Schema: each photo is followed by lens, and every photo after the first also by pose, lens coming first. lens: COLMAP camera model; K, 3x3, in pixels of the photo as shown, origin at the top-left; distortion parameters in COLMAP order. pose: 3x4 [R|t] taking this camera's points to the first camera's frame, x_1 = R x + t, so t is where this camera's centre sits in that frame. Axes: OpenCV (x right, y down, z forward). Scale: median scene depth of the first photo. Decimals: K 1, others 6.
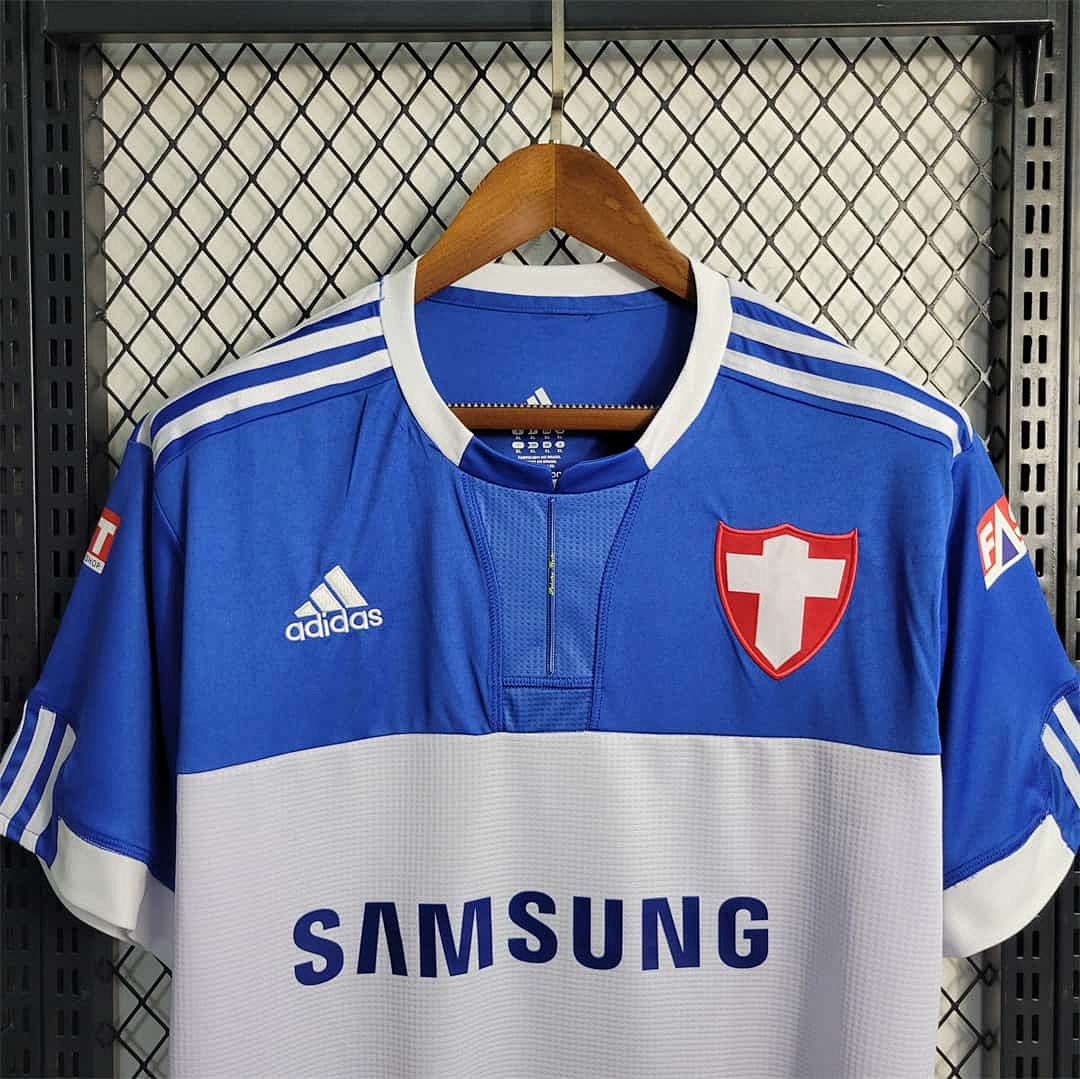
lens RADIAL K [[1005.8, 0, 540.0], [0, 1005.8, 539.5], [0, 0, 1]] dist [-0.009551, 0.033617]
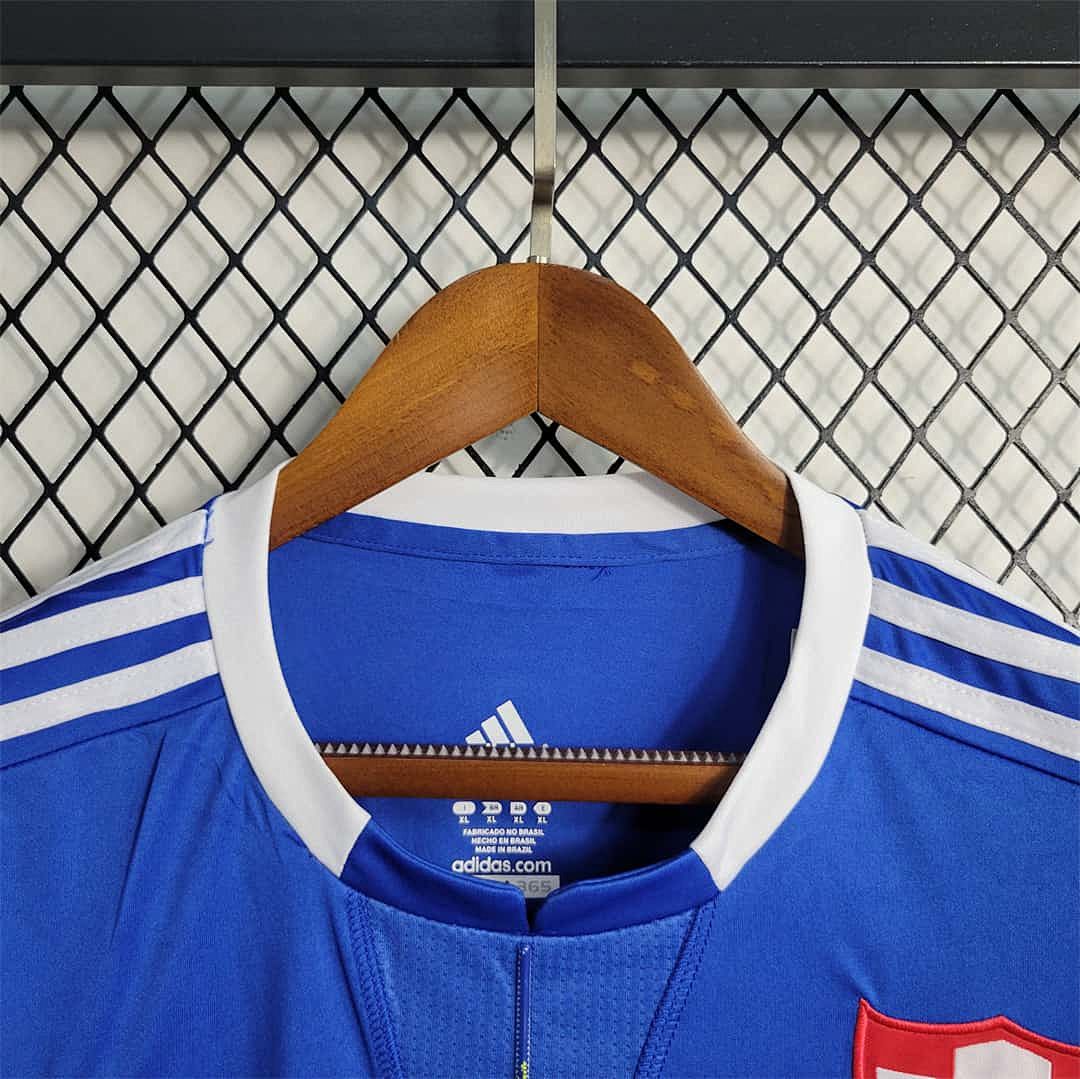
lens RADIAL K [[1005.8, 0, 540.0], [0, 1005.8, 539.5], [0, 0, 1]] dist [-0.009551, 0.033617]
pose [[0.999915, 0.010691, 0.007498, 0.013284], [-0.009799, 0.993845, -0.110342, -0.182453], [-0.008632, 0.110260, 0.993865, 0.468503]]
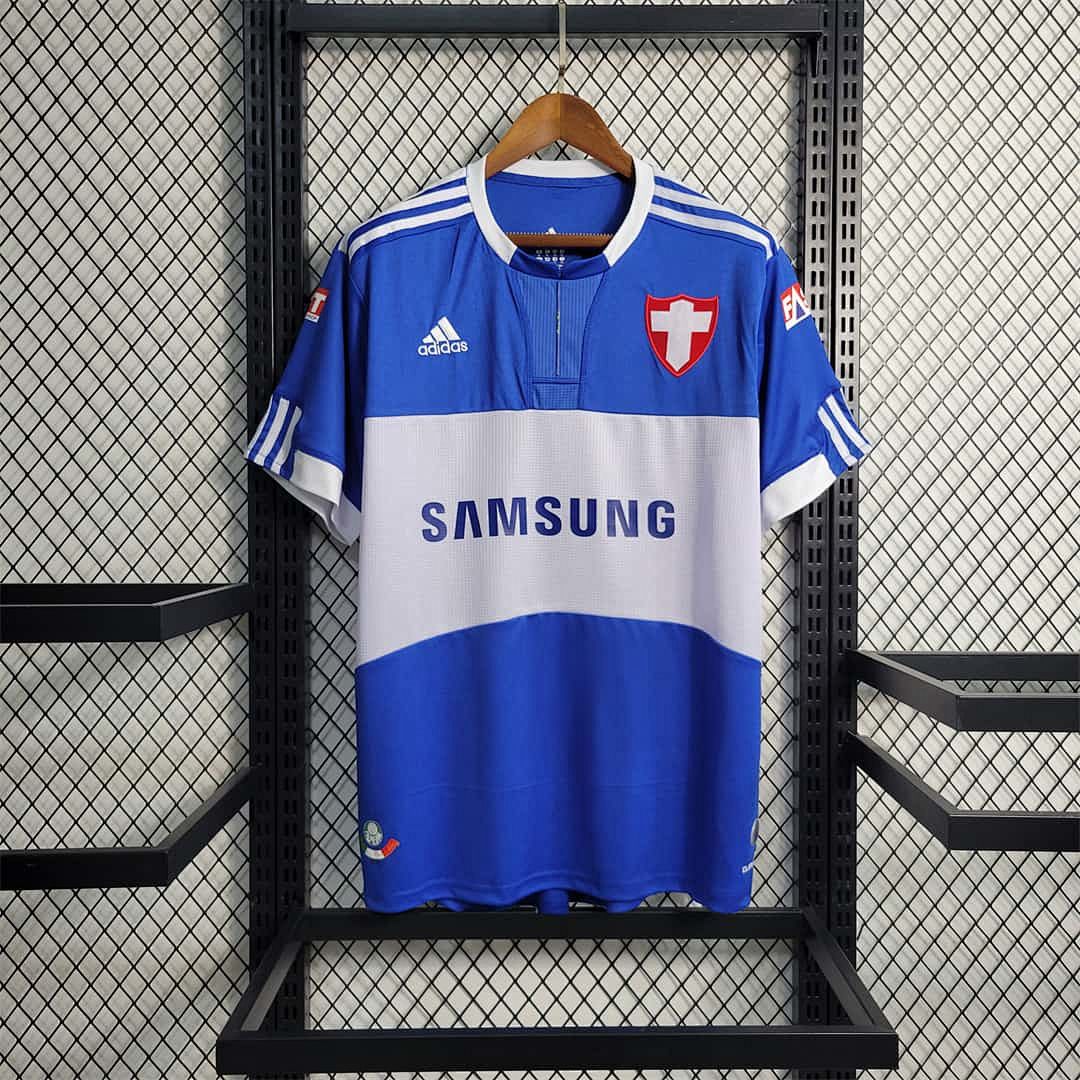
lens RADIAL K [[1005.8, 0, 540.0], [0, 1005.8, 540.0], [0, 0, 1]] dist [-0.009551, 0.033617]
pose [[0.999680, -0.000814, 0.025271, -0.069623], [0.000725, 0.999993, 0.003549, 0.425767], [-0.025274, -0.003530, 0.999674, -0.863439]]
